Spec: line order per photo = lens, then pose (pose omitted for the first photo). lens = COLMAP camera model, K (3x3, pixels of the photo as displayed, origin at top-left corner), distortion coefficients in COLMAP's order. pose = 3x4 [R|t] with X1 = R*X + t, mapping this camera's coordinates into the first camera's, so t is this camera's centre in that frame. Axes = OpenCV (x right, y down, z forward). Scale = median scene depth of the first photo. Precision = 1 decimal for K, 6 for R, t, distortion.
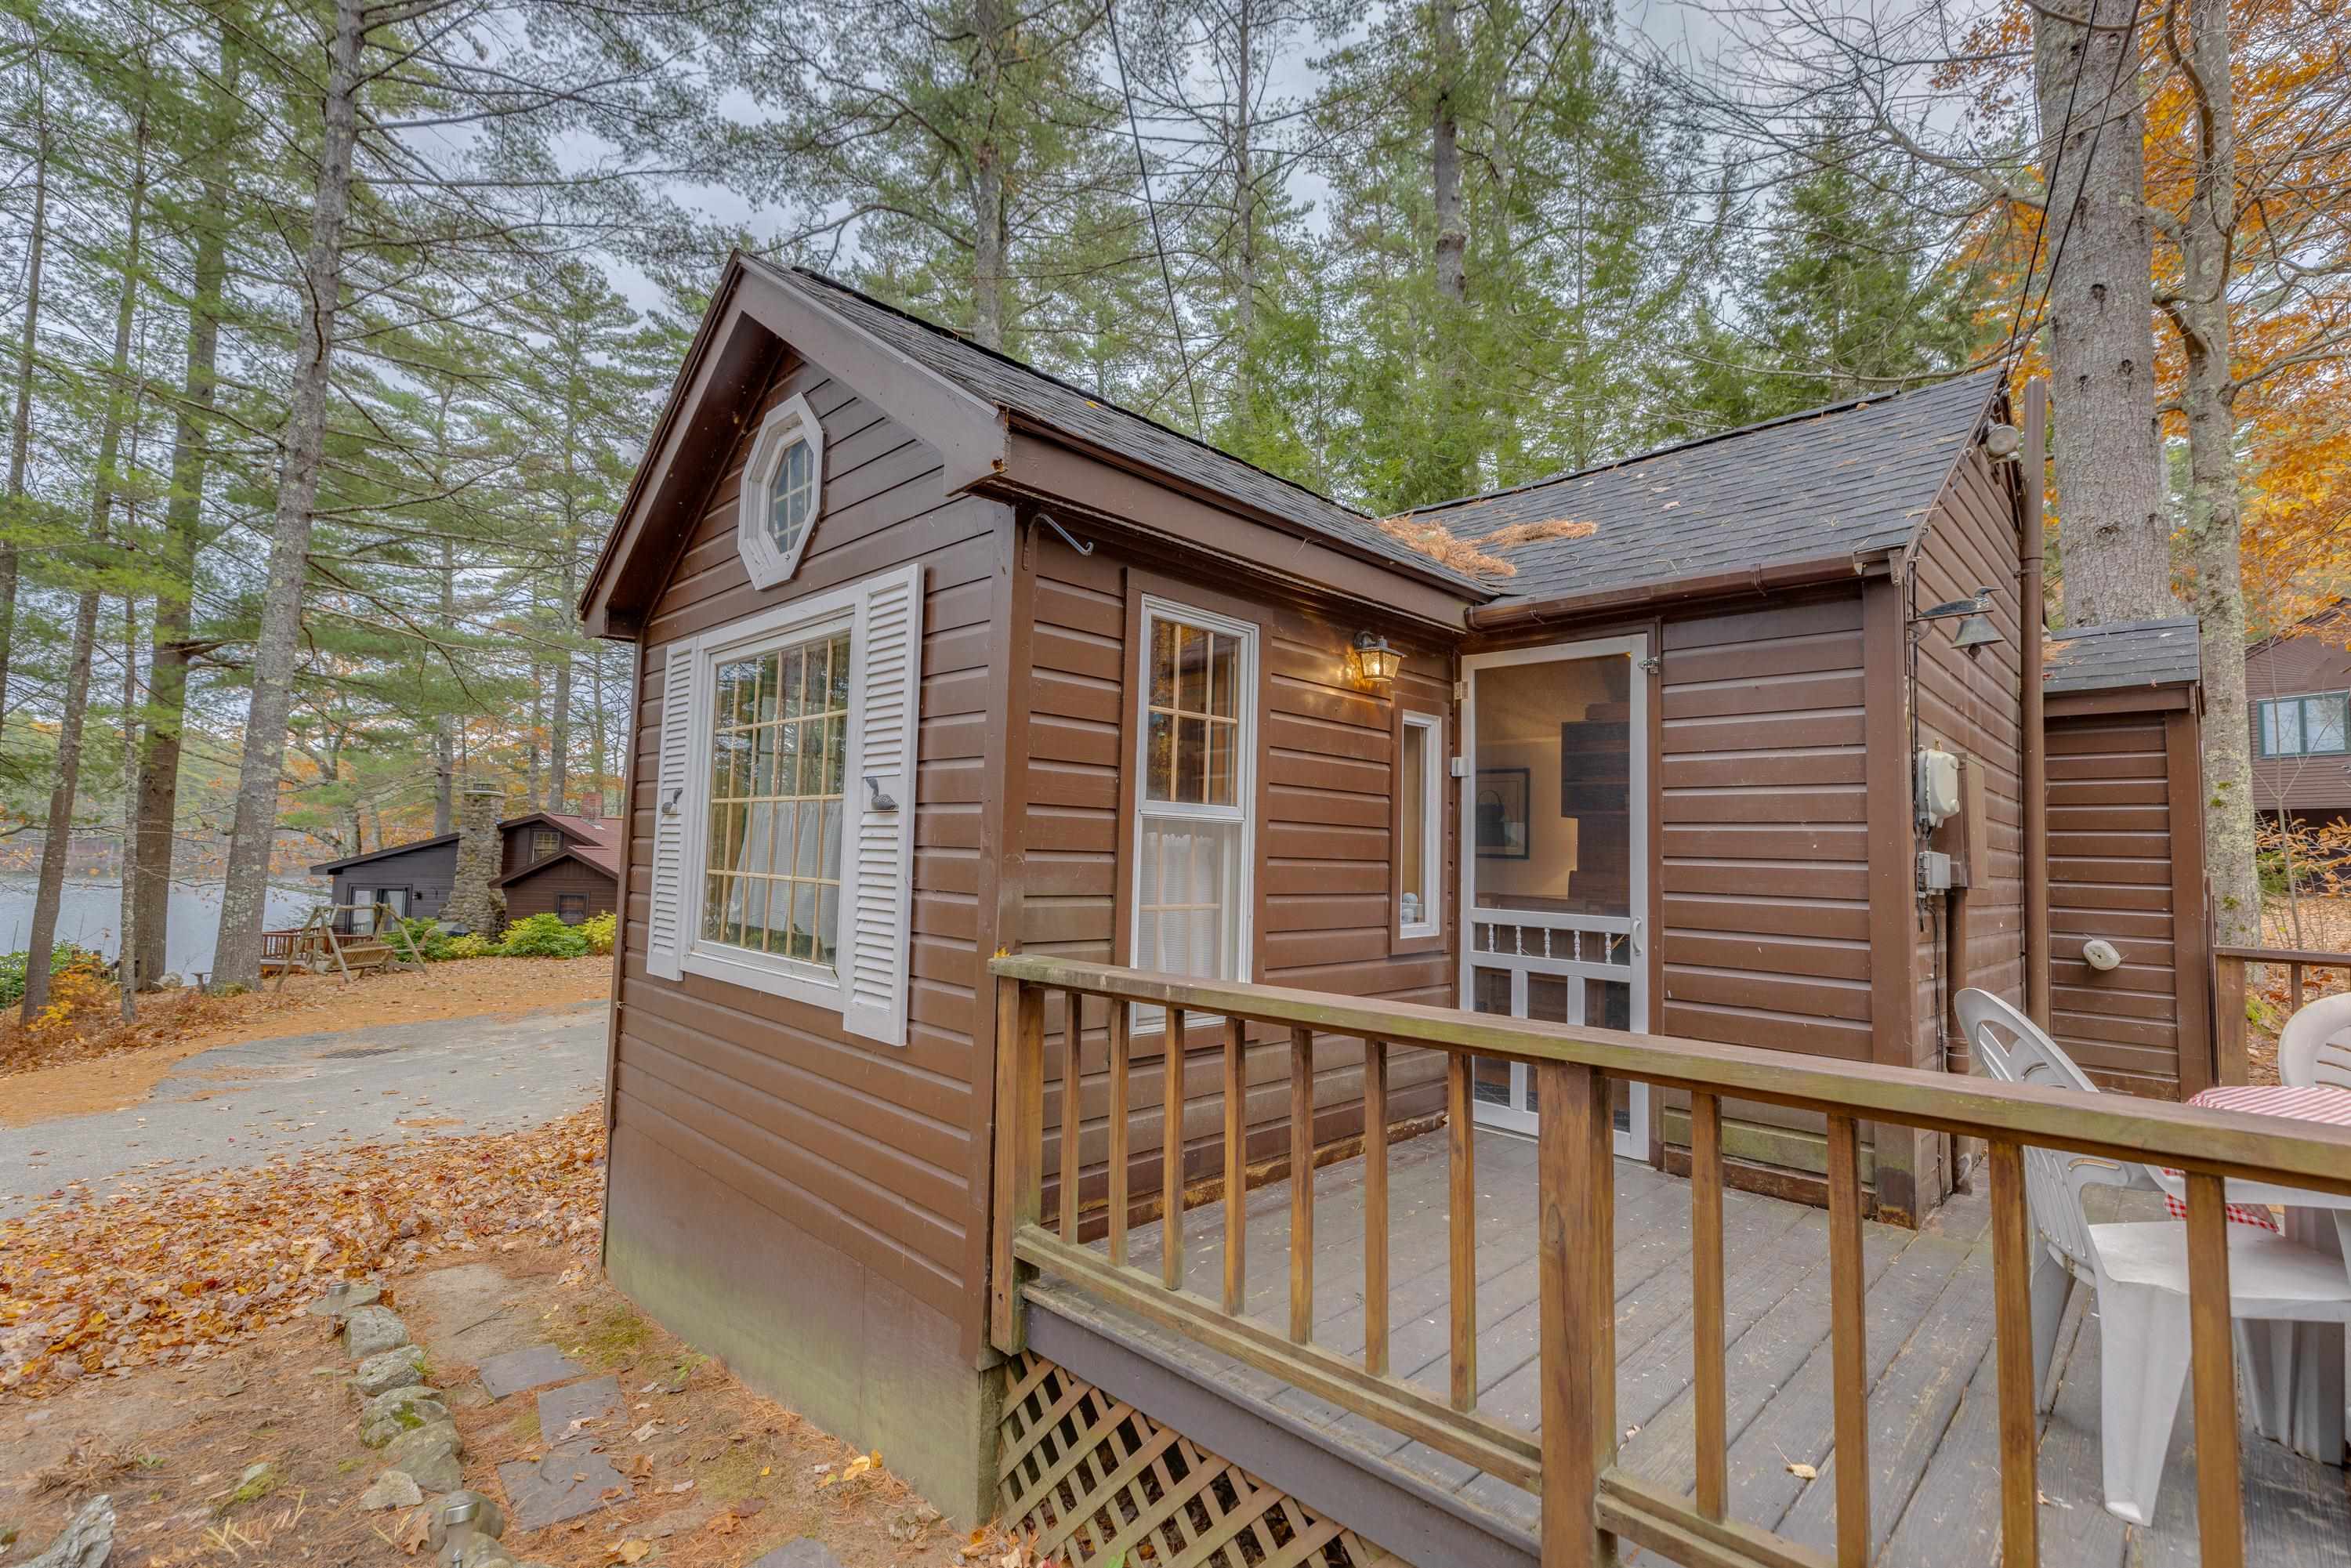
lens RADIAL K [[1041.9, 0, 1160.5], [0, 1041.9, 779.7], [0, 0, 1]] dist [-0.004033, -0.000289]
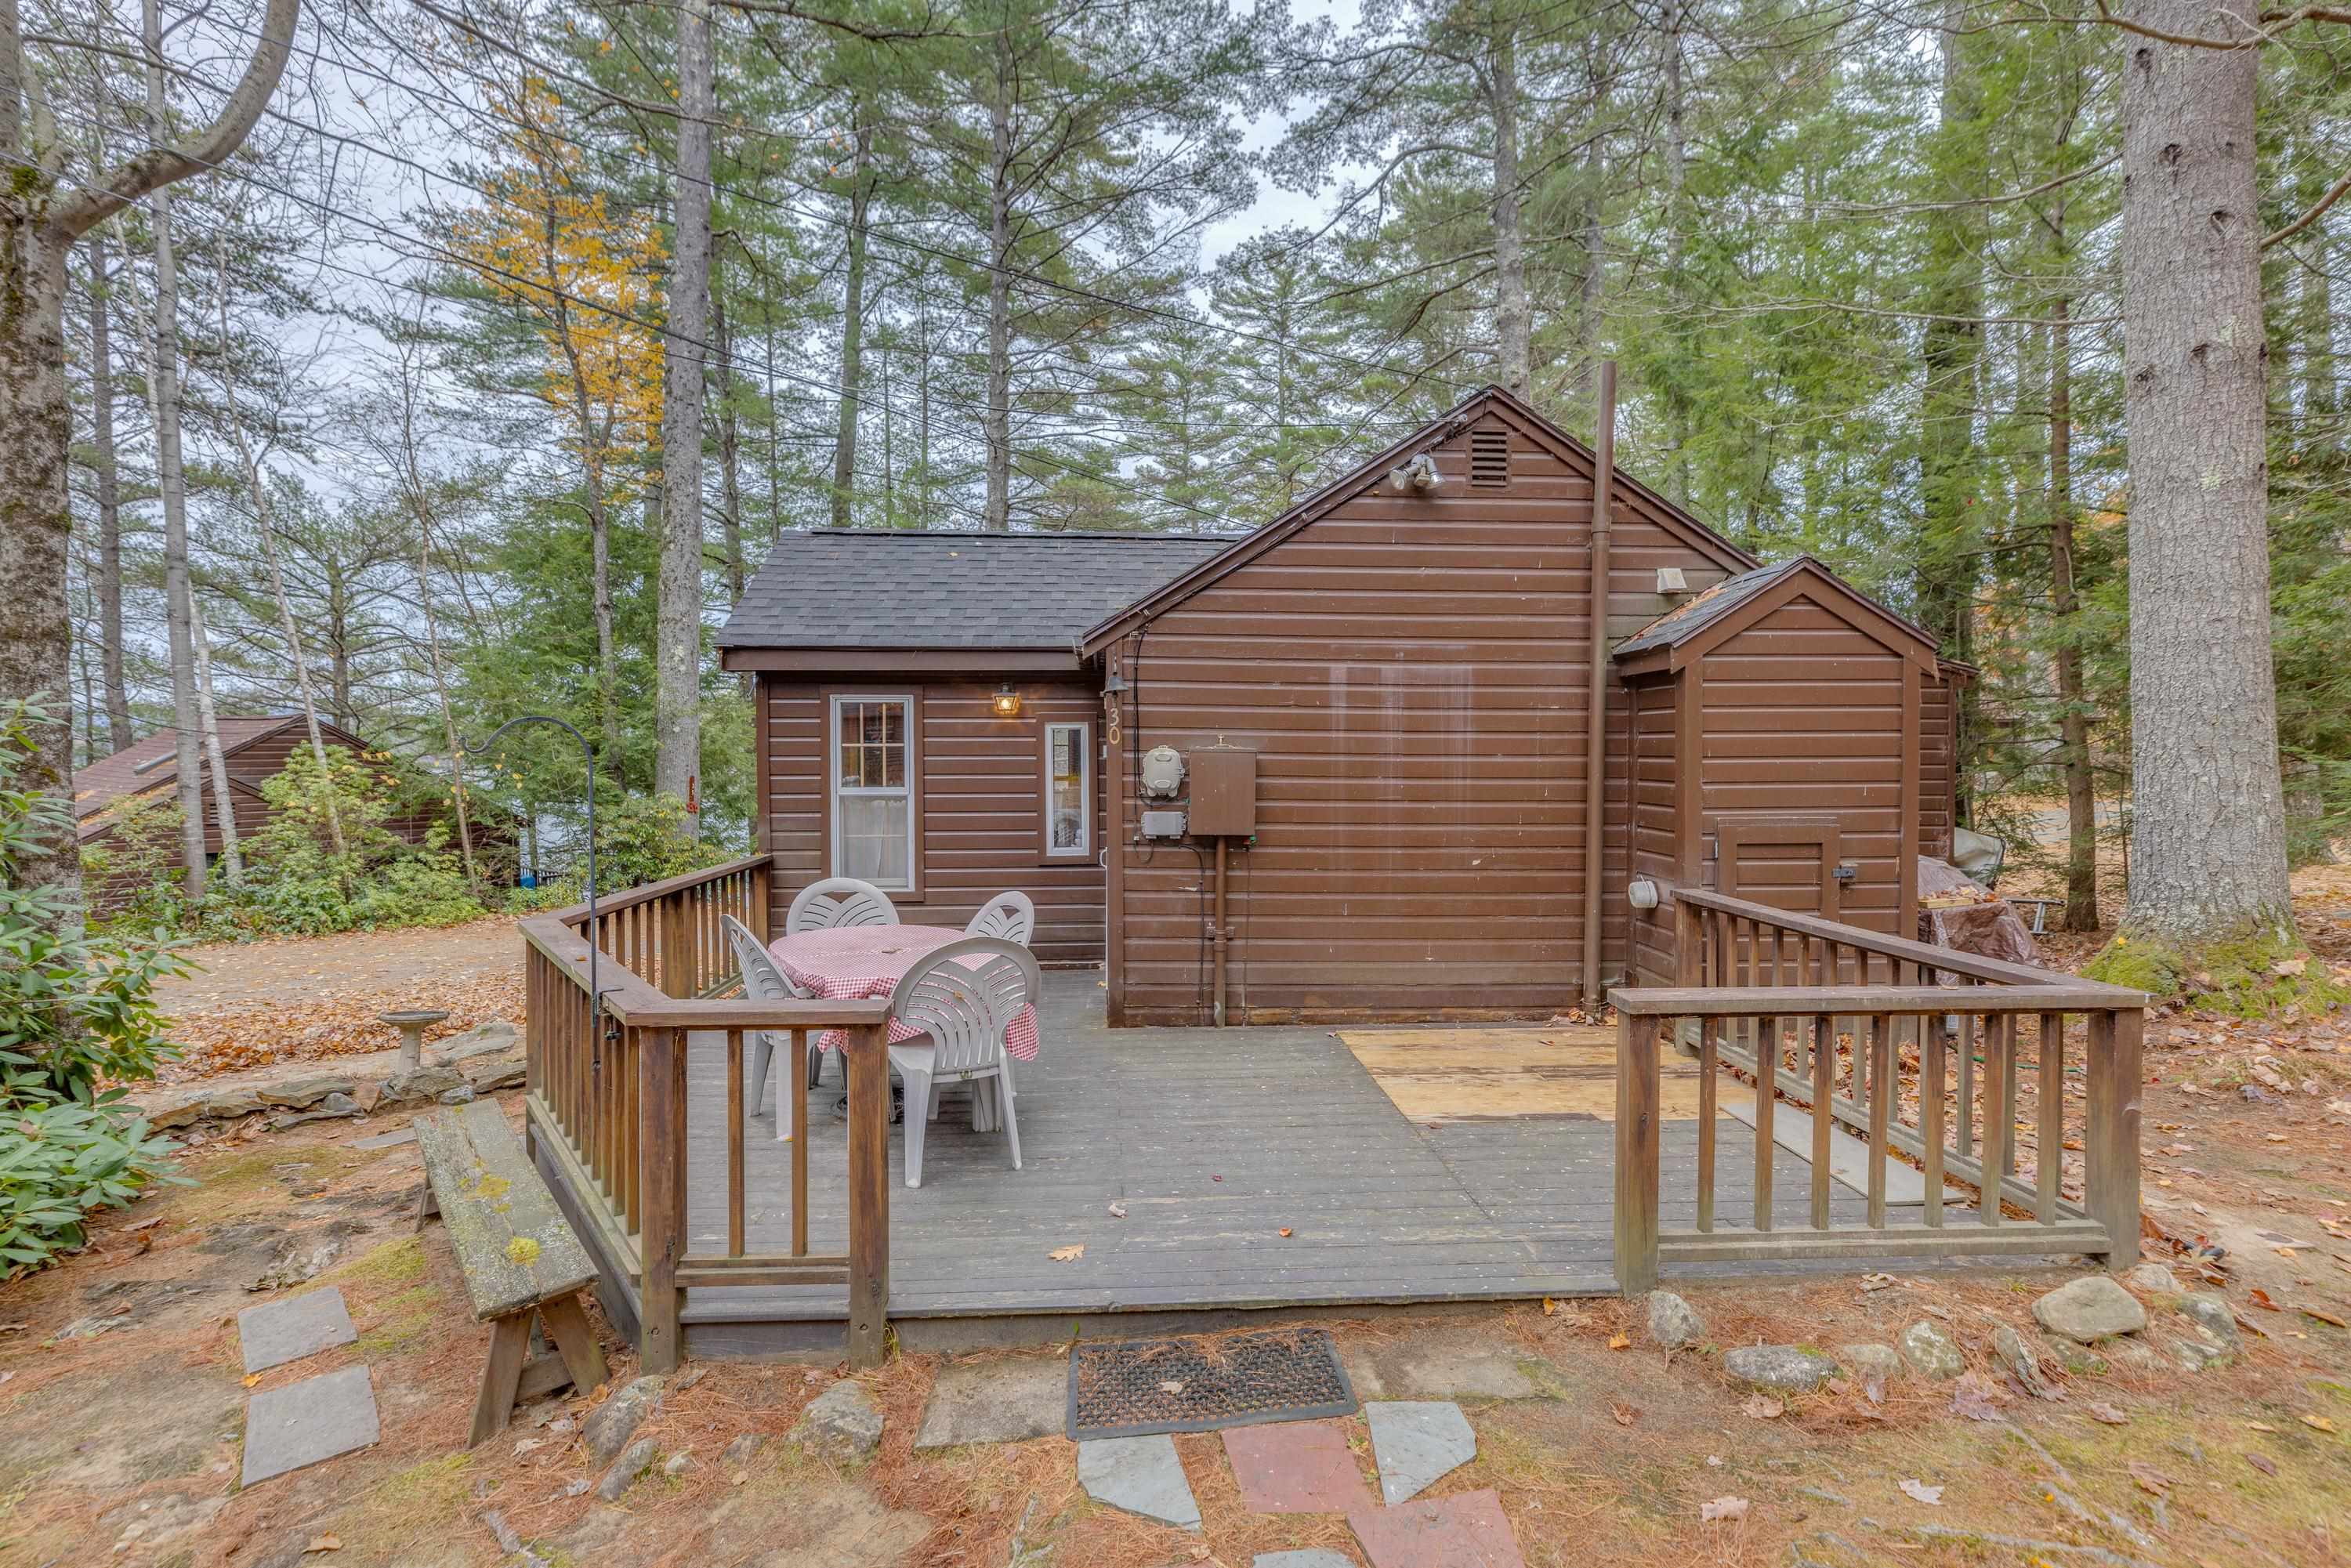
lens RADIAL K [[1117.4, 0, 1167.5], [0, 1117.4, 770.7], [0, 0, 1]] dist [0.003481, -0.000525]
pose [[0.744030, -0.016375, -0.667945, 1.900972], [0.068624, 0.996286, 0.052017, -0.083001], [0.664613, -0.084539, 0.742390, -0.279573]]
